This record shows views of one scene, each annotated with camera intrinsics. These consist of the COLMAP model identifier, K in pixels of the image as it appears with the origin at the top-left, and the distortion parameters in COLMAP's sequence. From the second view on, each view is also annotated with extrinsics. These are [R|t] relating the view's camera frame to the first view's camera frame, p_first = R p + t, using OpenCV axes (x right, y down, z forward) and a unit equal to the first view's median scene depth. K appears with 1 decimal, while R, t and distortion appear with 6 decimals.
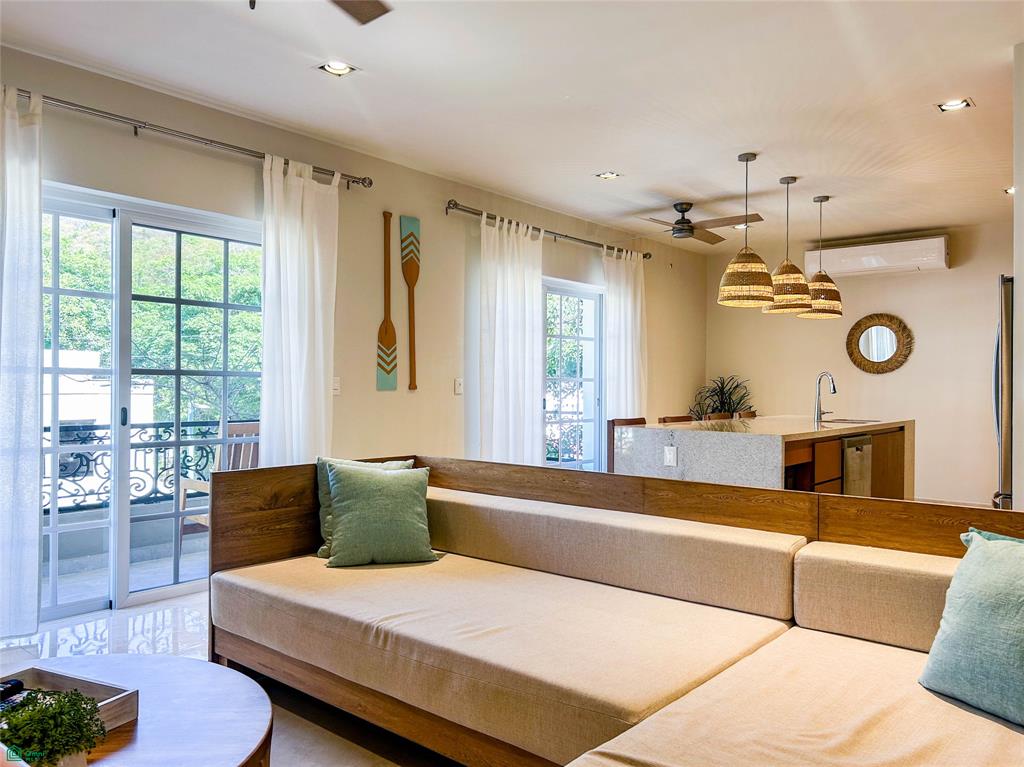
lens RADIAL K [[764.9, 0, 509.7], [0, 764.9, 386.6], [0, 0, 1]] dist [0.036947, -0.028491]
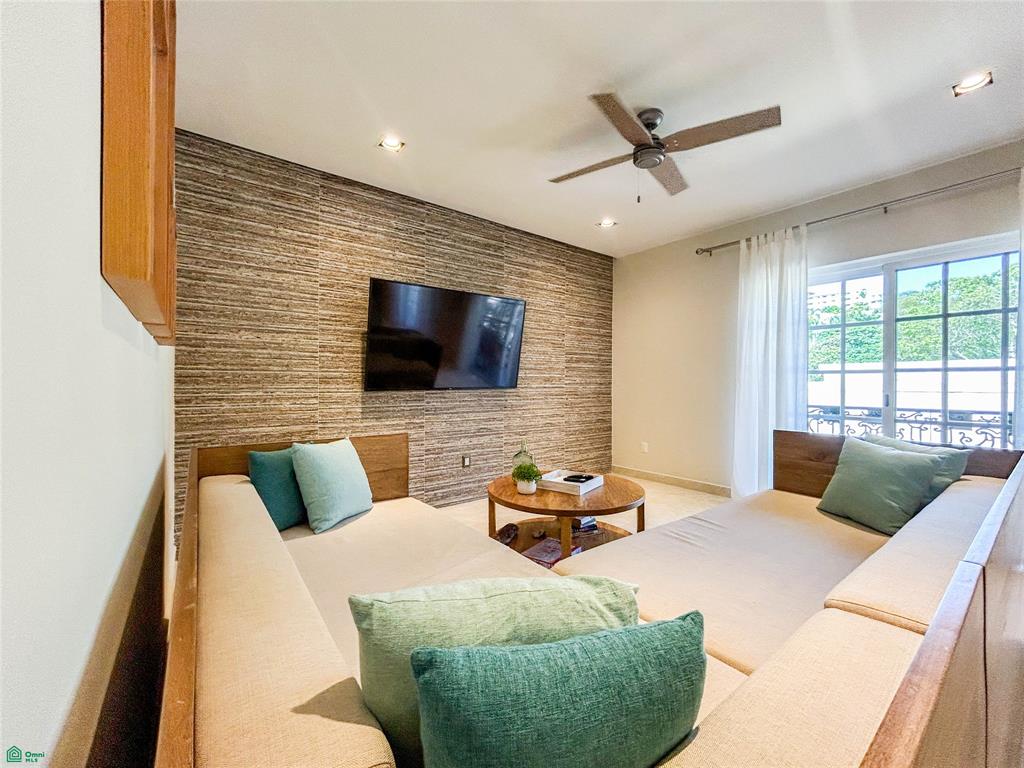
lens RADIAL K [[416.1, 0, 511.5], [0, 416.1, 384.2], [0, 0, 1]] dist [-0.001364, -0.000109]
pose [[-0.216483, -0.008271, -0.976251, 0.686516], [-0.010410, 0.999927, -0.006163, 0.026514], [0.976231, 0.008829, -0.216553, 0.713055]]
